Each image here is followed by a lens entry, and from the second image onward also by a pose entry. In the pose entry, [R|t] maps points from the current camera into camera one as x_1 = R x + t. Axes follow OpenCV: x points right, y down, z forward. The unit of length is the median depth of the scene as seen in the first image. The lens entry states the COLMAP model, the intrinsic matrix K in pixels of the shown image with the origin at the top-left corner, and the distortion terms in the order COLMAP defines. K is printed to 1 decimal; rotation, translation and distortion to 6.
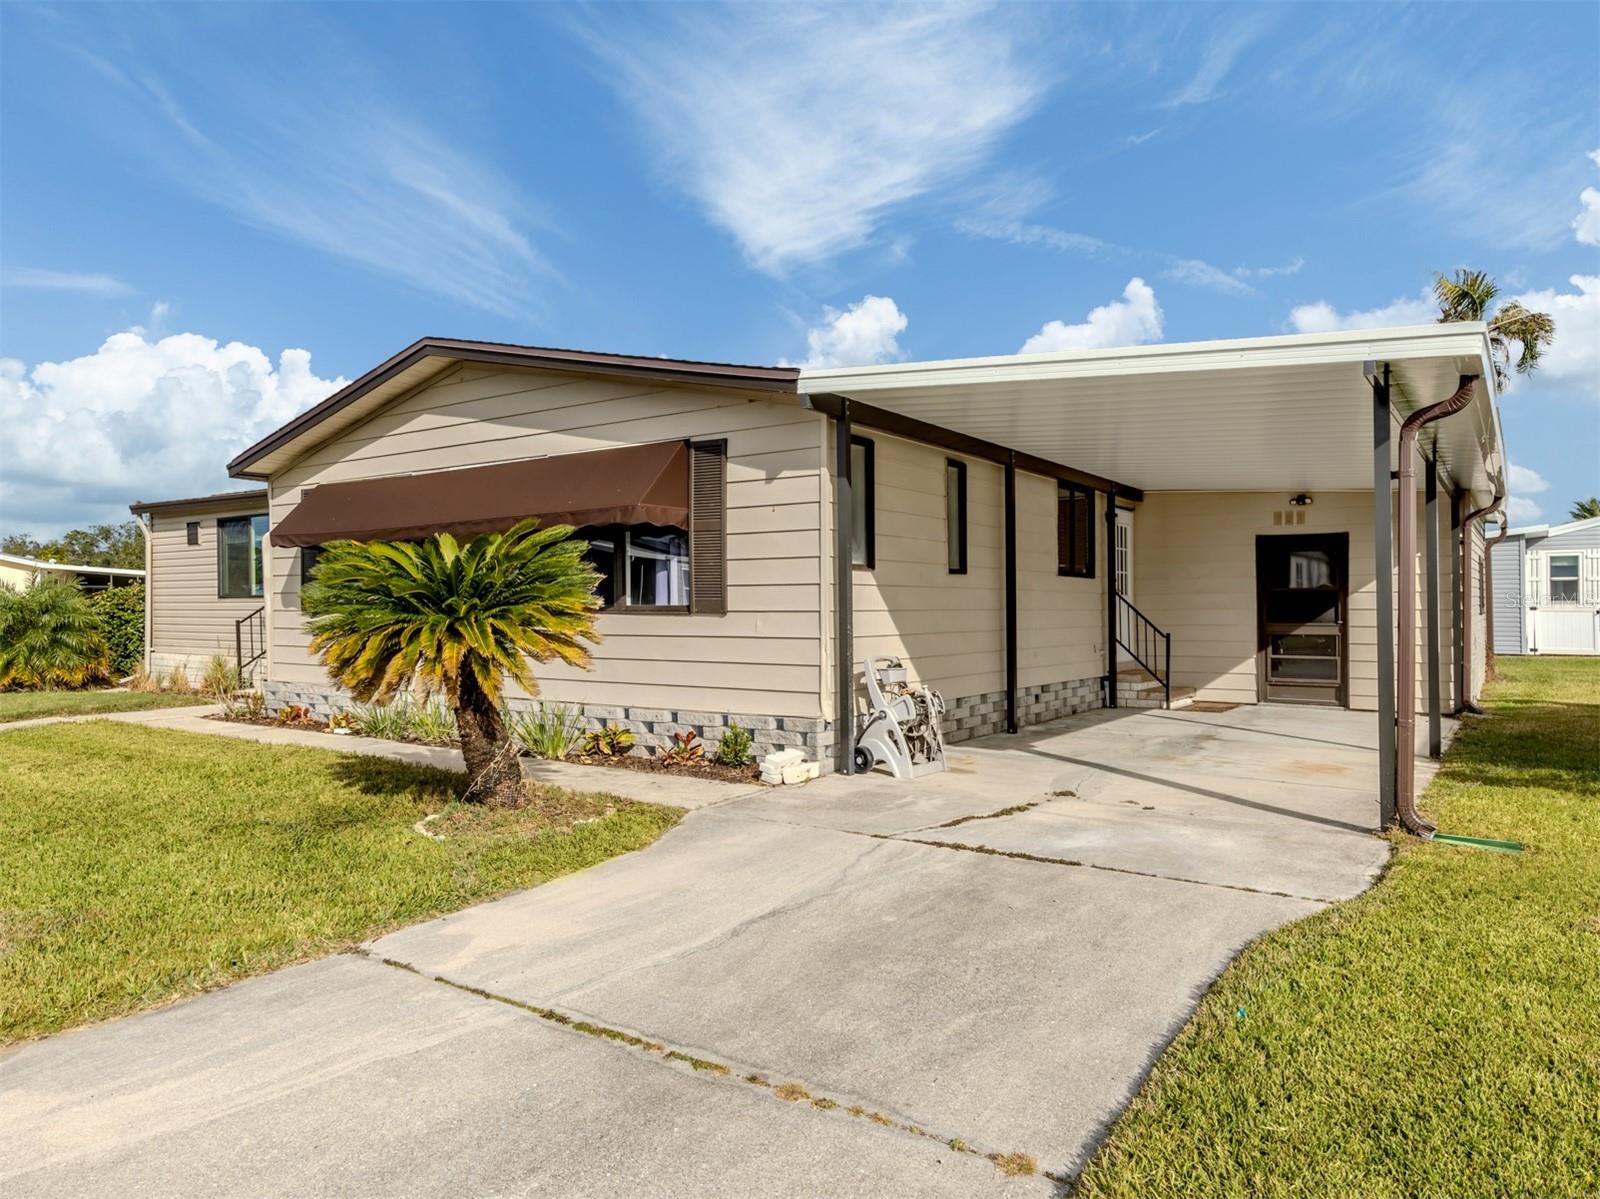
lens RADIAL K [[973.6, 0, 799.4], [0, 973.6, 612.0], [0, 0, 1]] dist [0.001790, 0.001832]
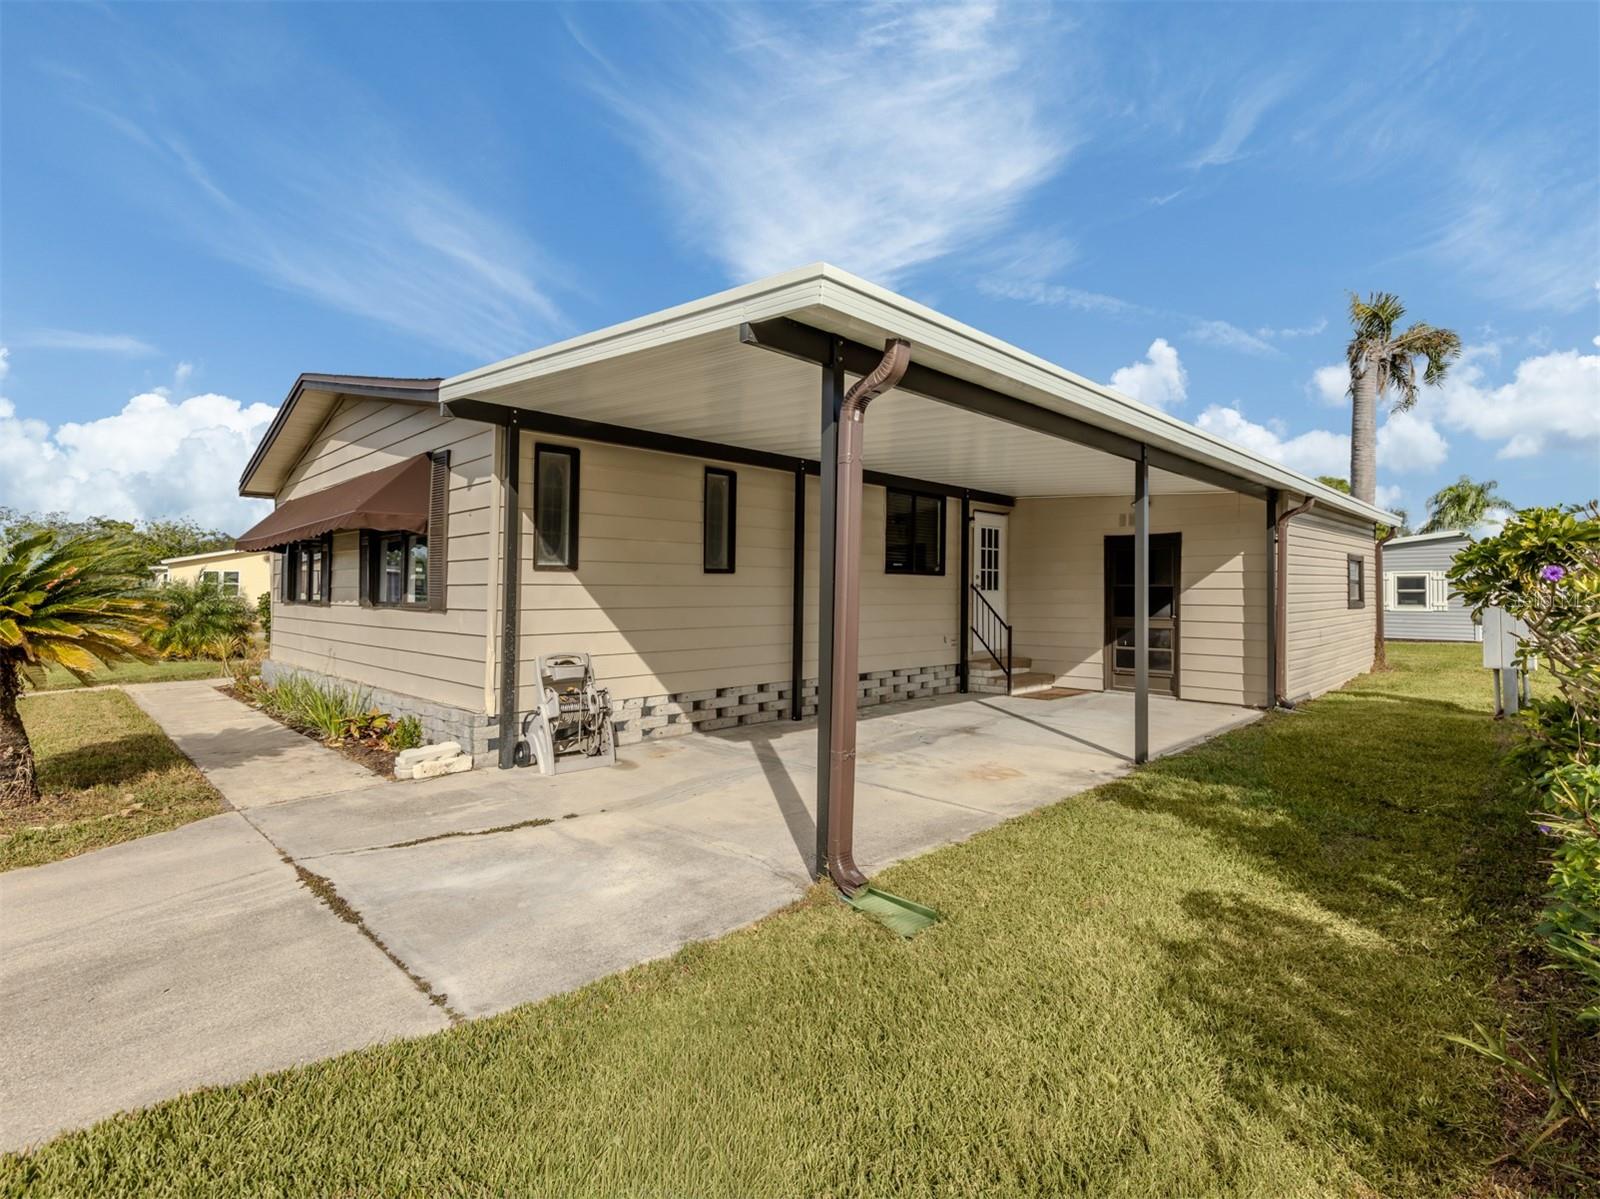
lens RADIAL K [[726.8, 0, 862.2], [0, 726.8, 596.8], [0, 0, 1]] dist [0.001433, -0.000789]
pose [[0.991822, 0.002653, -0.127602, 0.329161], [-0.002803, 0.999996, -0.000995, -0.010216], [0.127599, 0.001345, 0.991825, 0.173998]]
